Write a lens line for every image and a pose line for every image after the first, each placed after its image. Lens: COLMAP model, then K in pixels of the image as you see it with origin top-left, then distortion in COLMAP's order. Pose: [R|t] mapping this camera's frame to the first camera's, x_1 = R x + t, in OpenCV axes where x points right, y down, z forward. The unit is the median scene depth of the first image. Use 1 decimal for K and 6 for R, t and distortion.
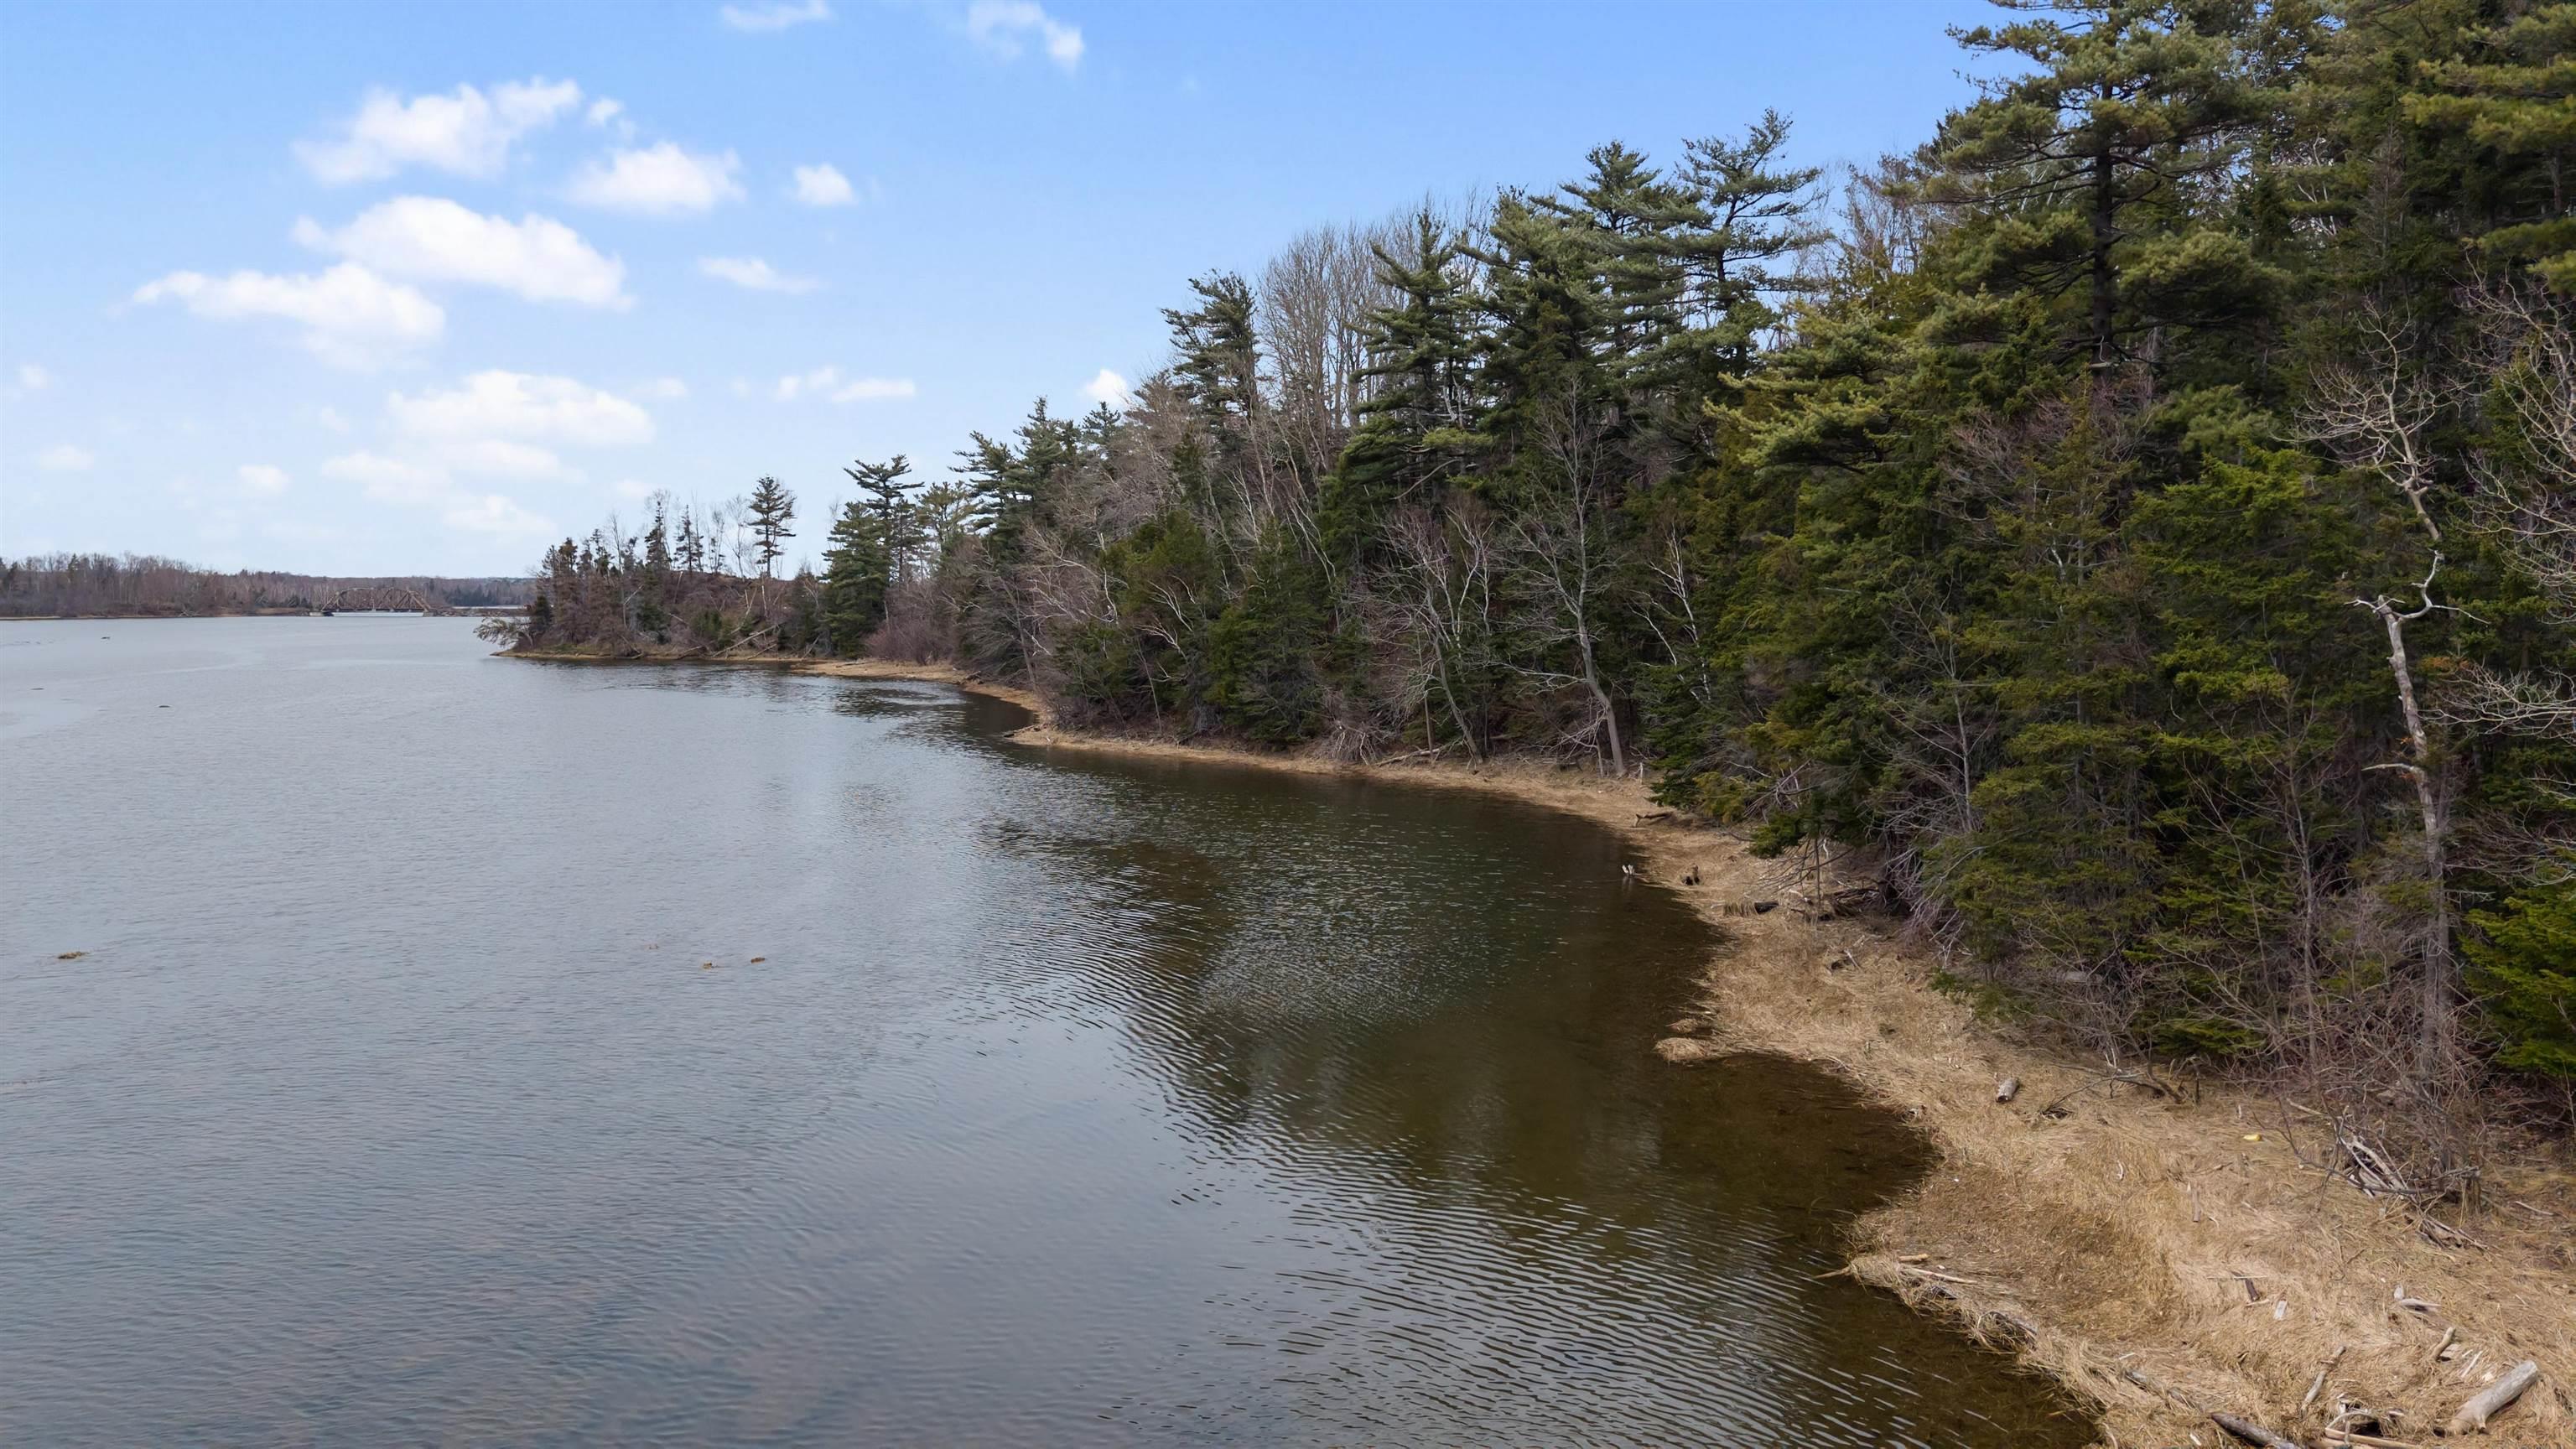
lens RADIAL K [[1723.4, 0, 1290.3], [0, 1723.4, 735.4], [0, 0, 1]] dist [0.057181, -0.060369]
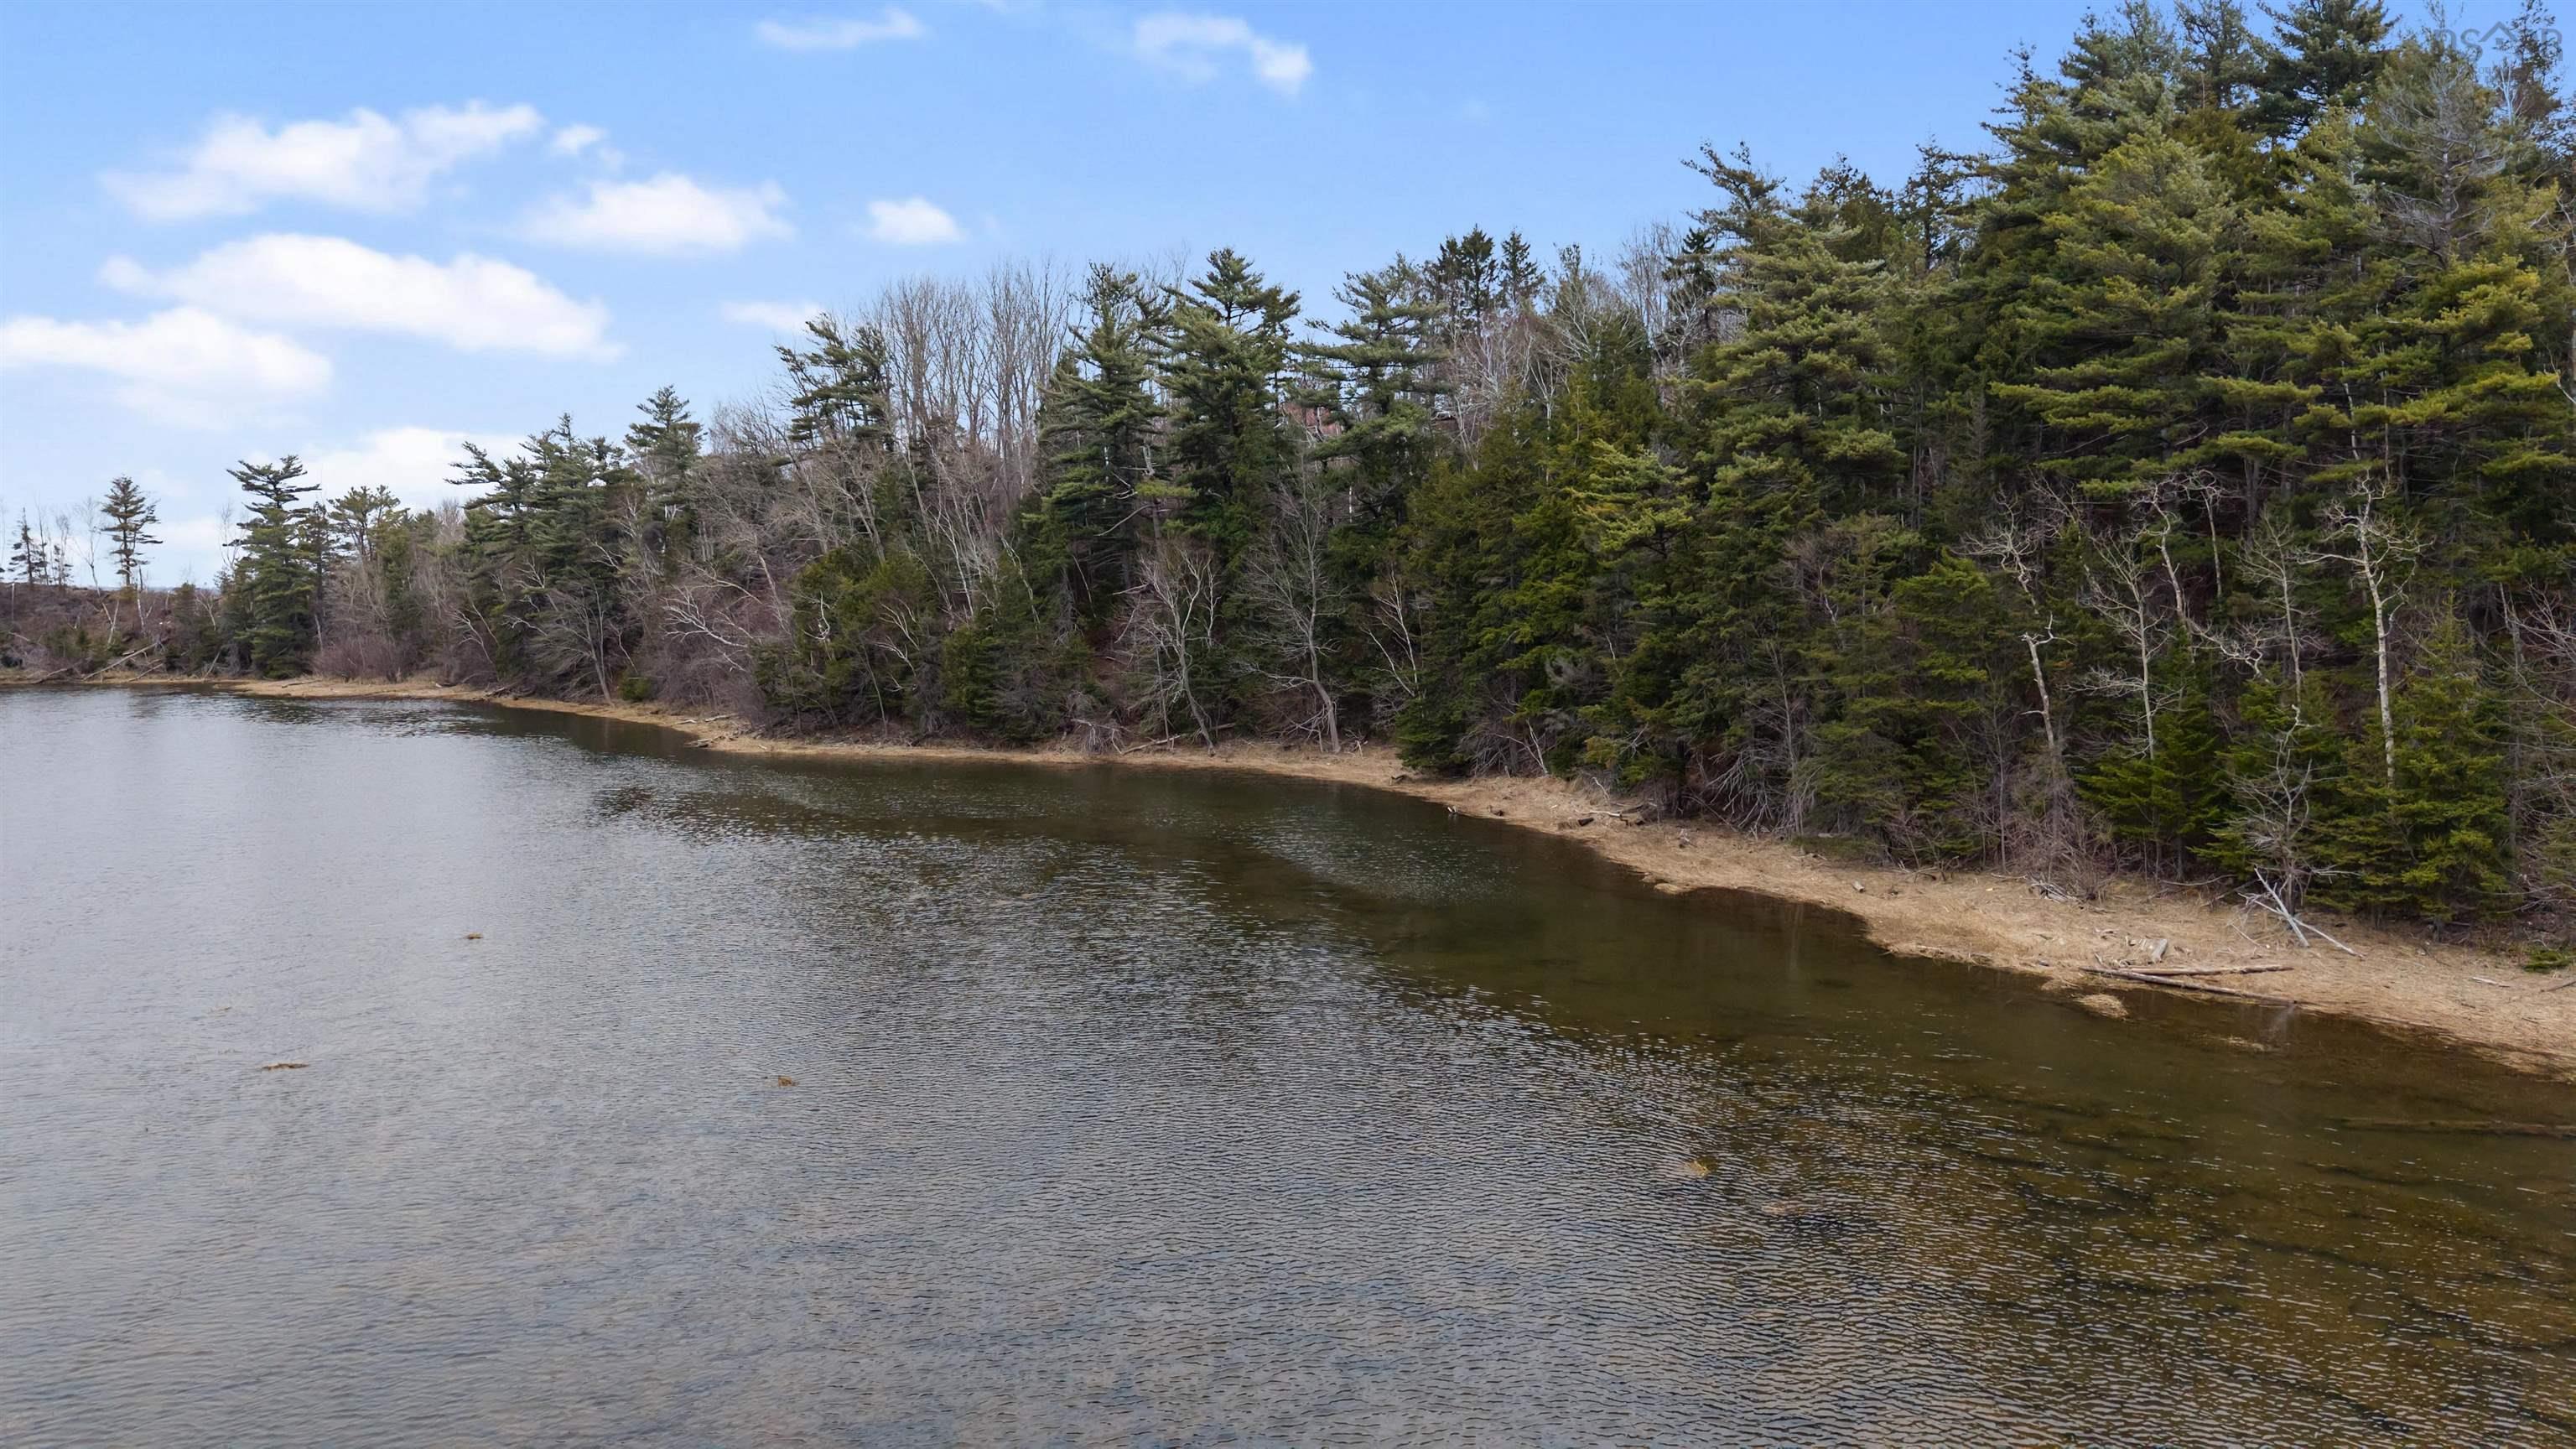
lens RADIAL K [[1723.4, 0, 1290.3], [0, 1723.4, 735.4], [0, 0, 1]] dist [0.057181, -0.060369]
pose [[0.920056, -0.040540, 0.389684, -0.269260], [0.039840, 0.999157, 0.009881, -0.002804], [-0.389757, 0.006434, 0.920895, -0.158747]]
